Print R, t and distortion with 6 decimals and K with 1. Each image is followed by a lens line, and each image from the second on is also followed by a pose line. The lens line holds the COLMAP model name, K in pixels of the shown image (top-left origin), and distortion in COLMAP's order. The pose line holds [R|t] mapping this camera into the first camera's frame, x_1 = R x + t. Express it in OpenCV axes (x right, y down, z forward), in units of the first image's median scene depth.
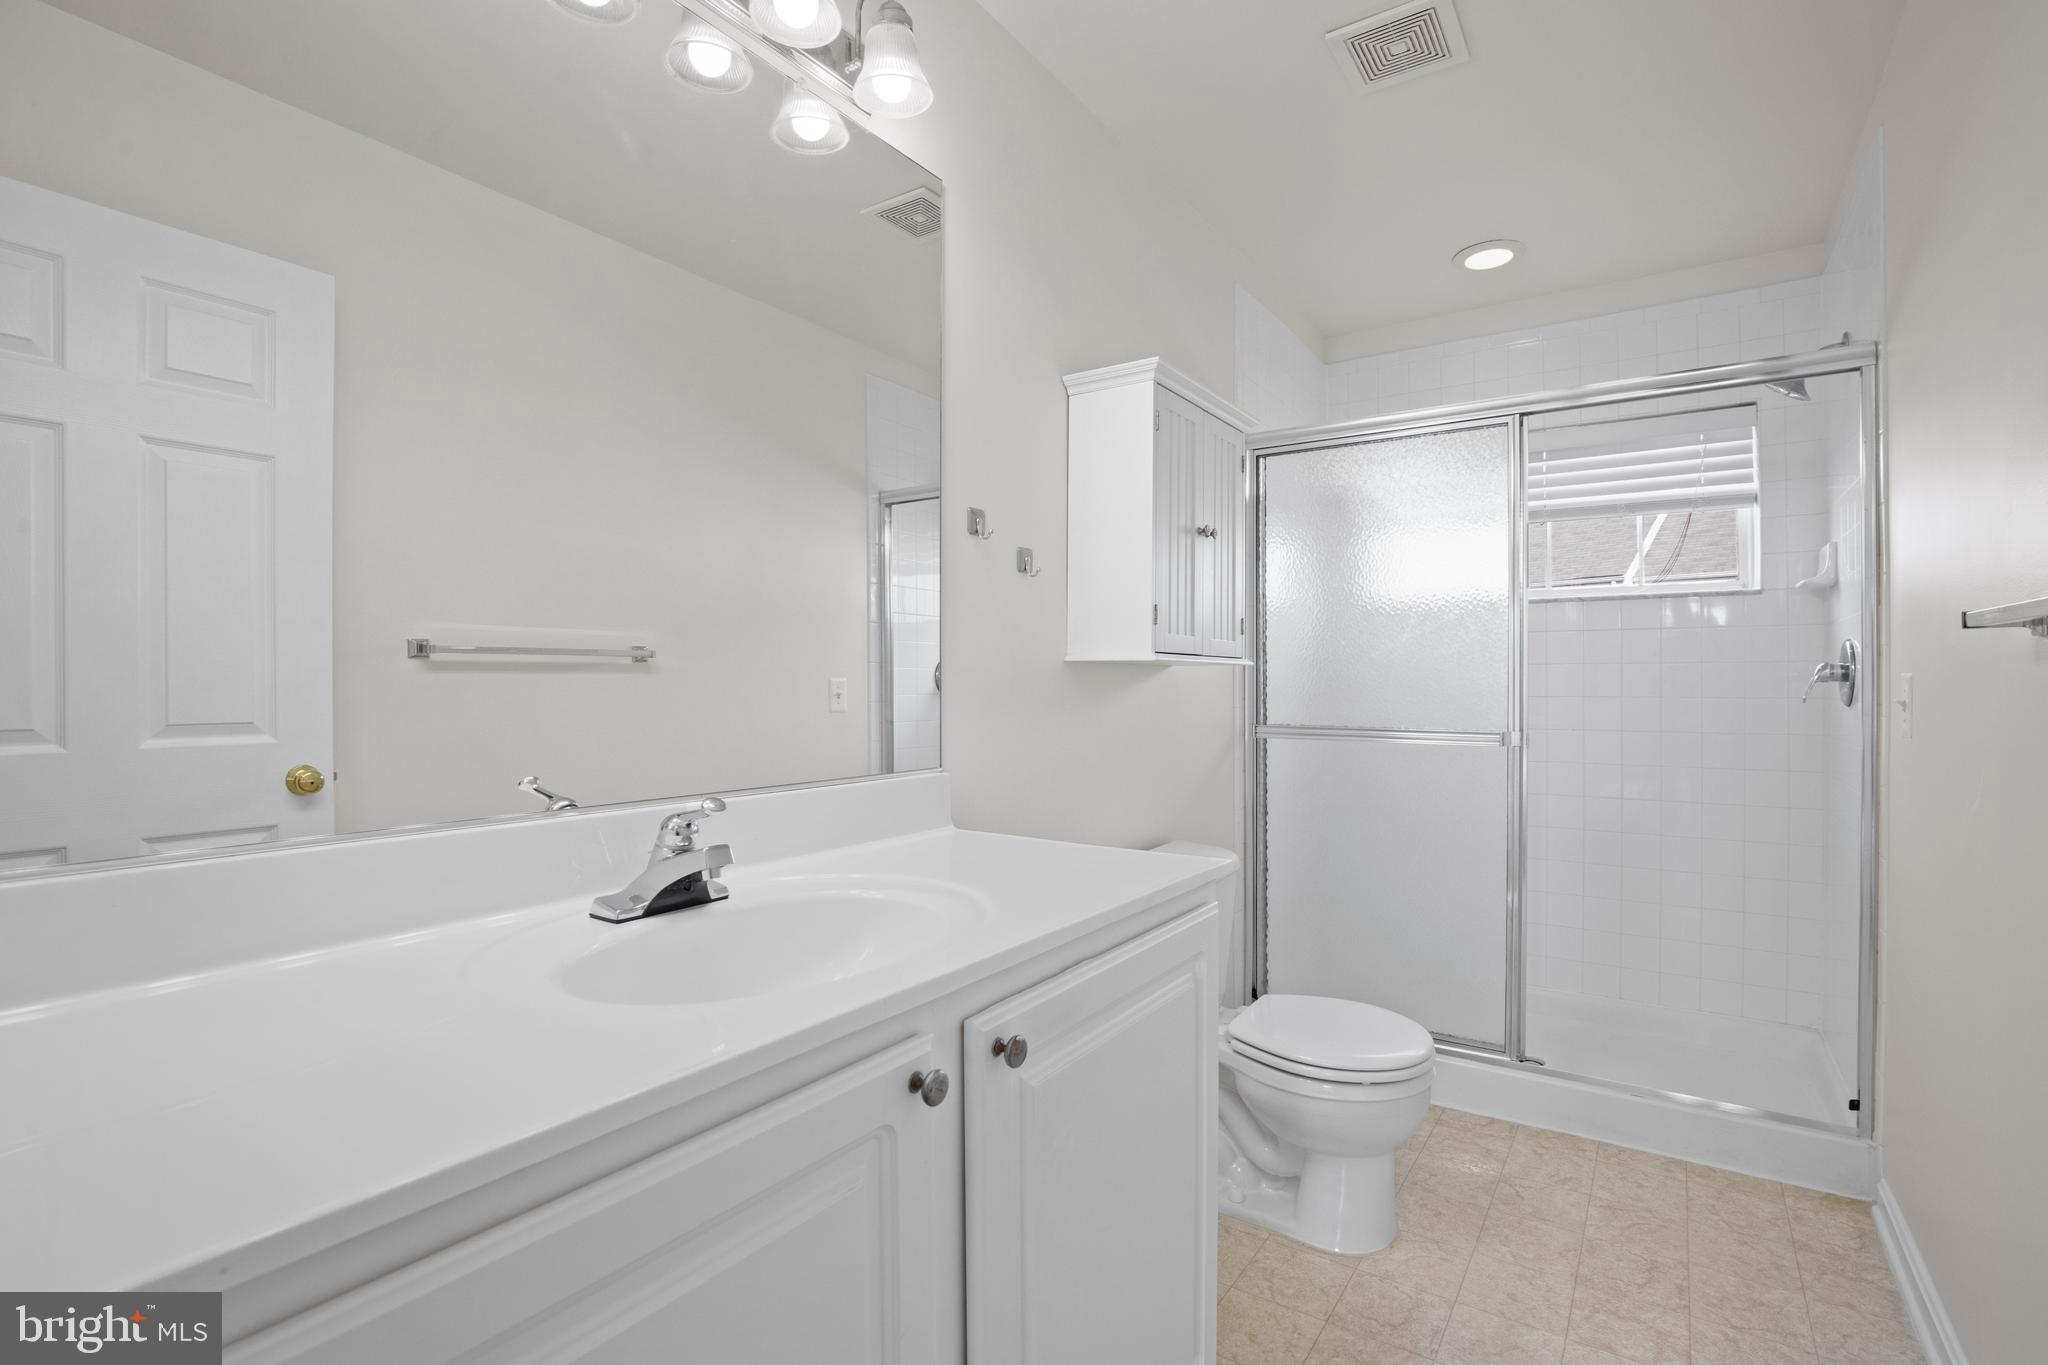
lens RADIAL K [[935.9, 0, 1051.6], [0, 935.9, 685.2], [0, 0, 1]] dist [-0.029548, 0.000603]
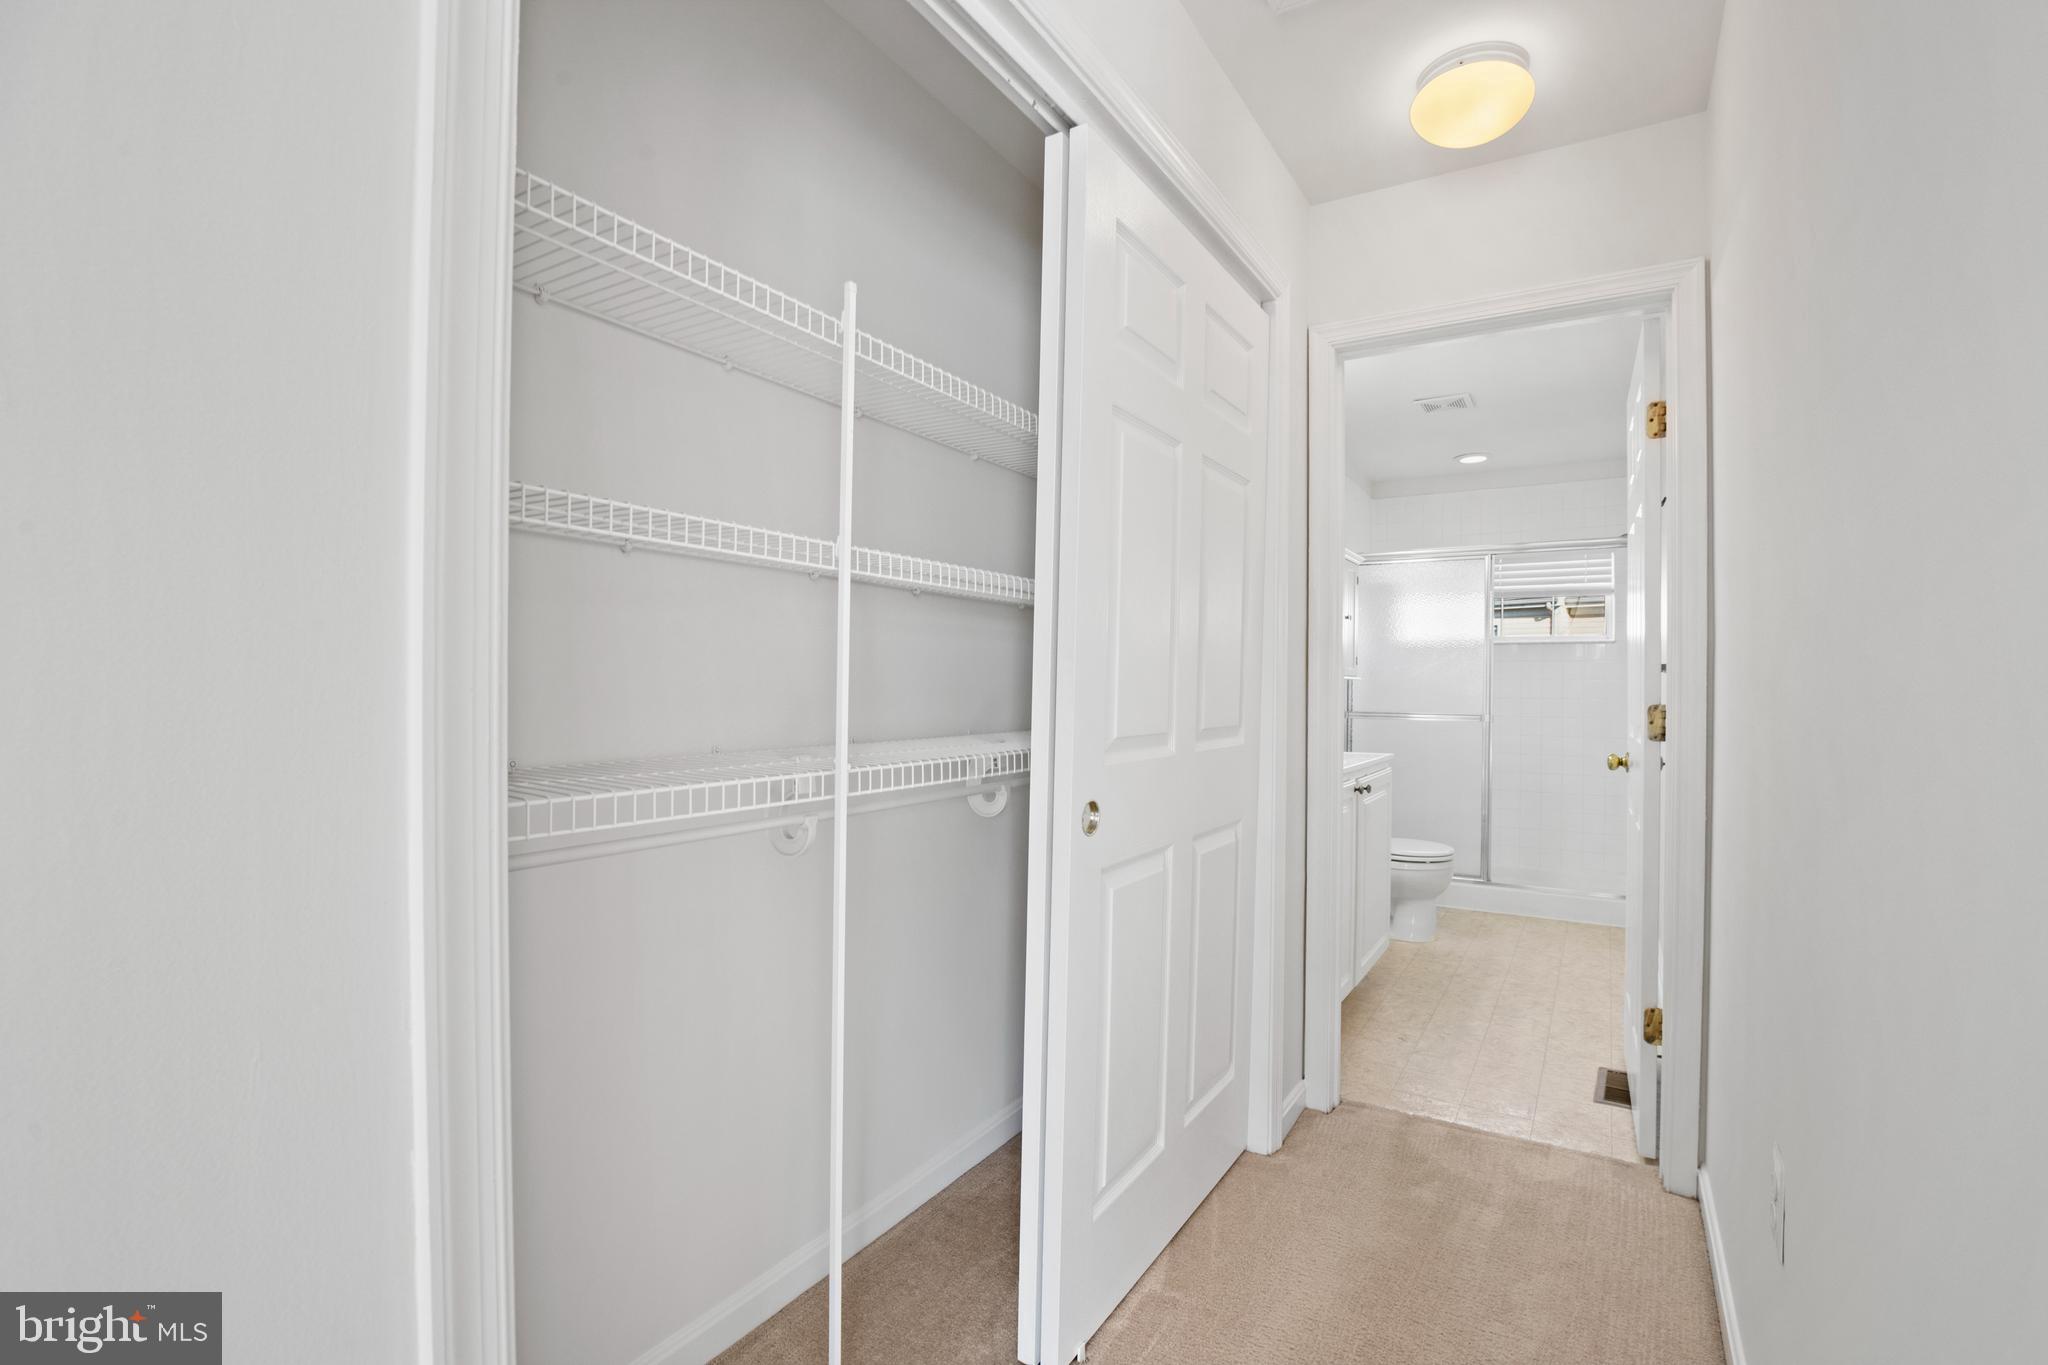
lens RADIAL K [[935.9, 0, 1051.6], [0, 935.9, 685.2], [0, 0, 1]] dist [-0.029548, 0.000603]
pose [[0.999350, -0.000549, 0.036054, -0.500530], [0.000494, 0.999999, 0.001515, -0.012595], [-0.036055, -0.001497, 0.999349, -0.943588]]
